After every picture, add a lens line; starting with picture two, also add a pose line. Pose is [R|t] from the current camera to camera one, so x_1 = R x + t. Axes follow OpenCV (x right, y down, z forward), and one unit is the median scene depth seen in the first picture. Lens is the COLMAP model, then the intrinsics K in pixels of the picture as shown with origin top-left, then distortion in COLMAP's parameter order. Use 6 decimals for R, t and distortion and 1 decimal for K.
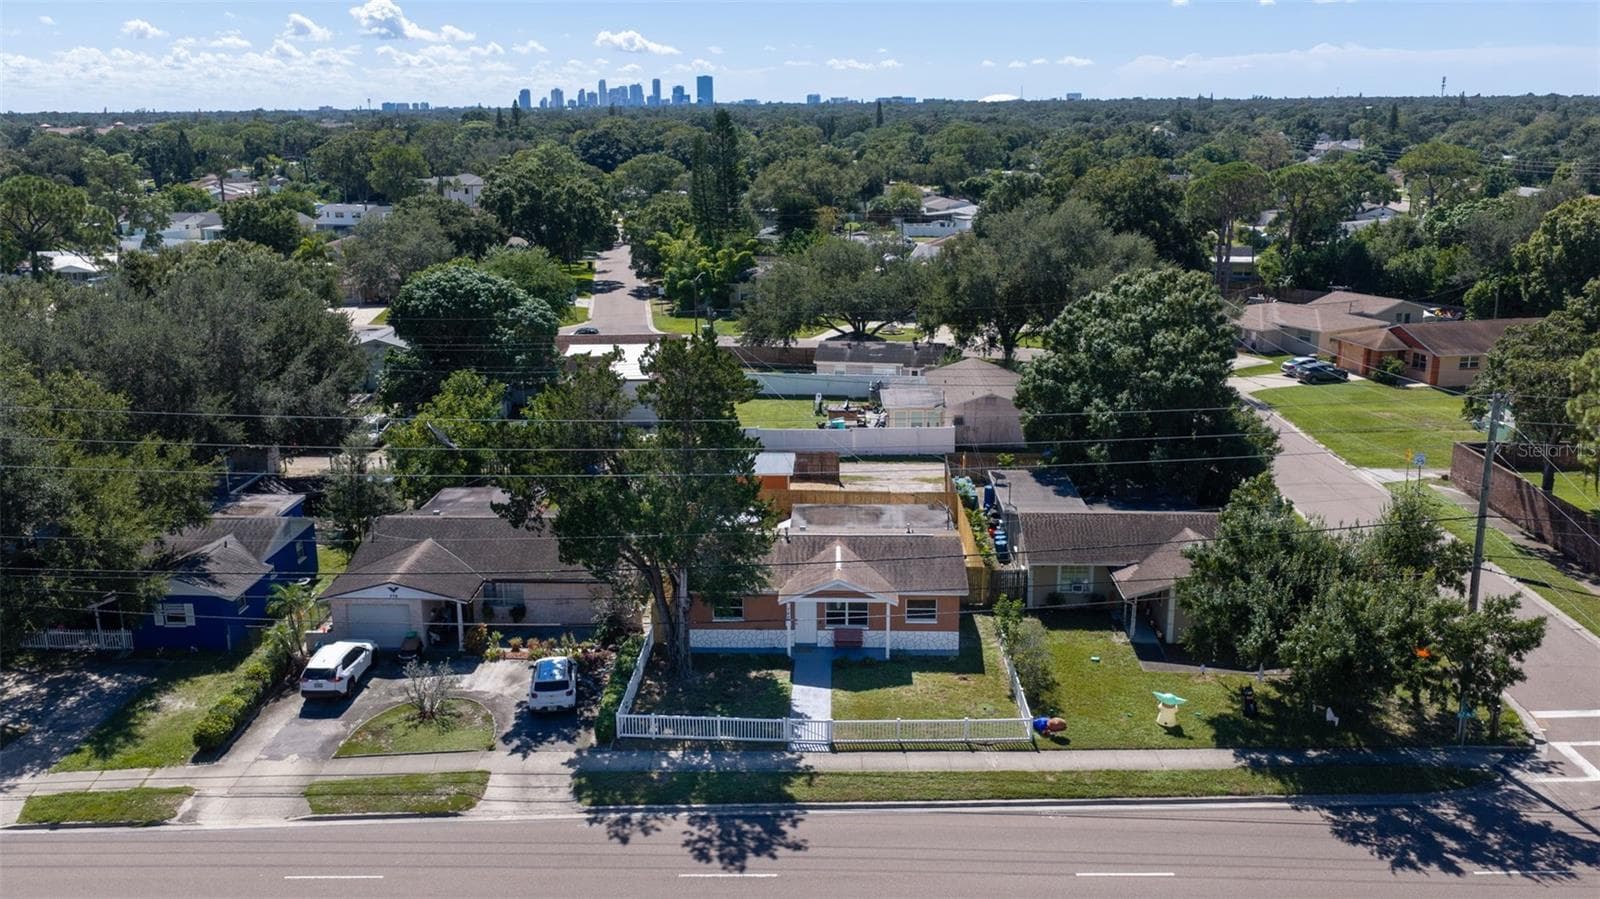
lens RADIAL K [[1314.3, 0, 800.0], [0, 1314.3, 449.5], [0, 0, 1]] dist [0.034455, -0.106588]
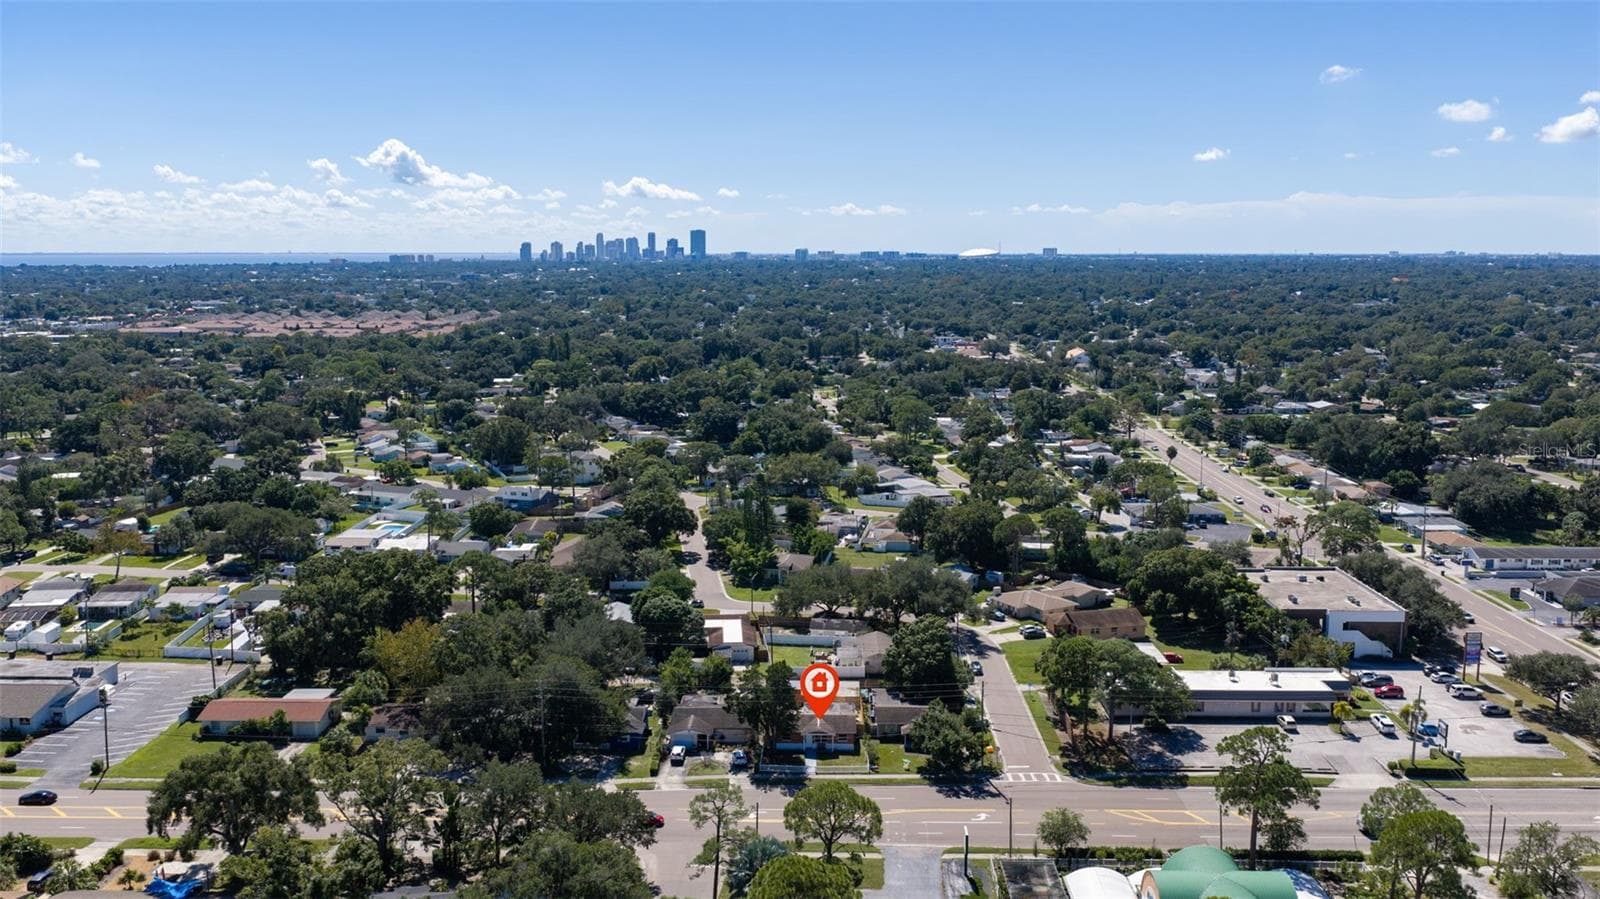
lens RADIAL K [[1314.3, 0, 800.0], [0, 1314.3, 449.5], [0, 0, 1]] dist [0.034455, -0.106588]
pose [[0.999937, 0.005271, 0.009944, -0.050133], [-0.004222, 0.994700, -0.102732, -0.239158], [-0.010433, 0.102683, 0.994659, -2.190690]]
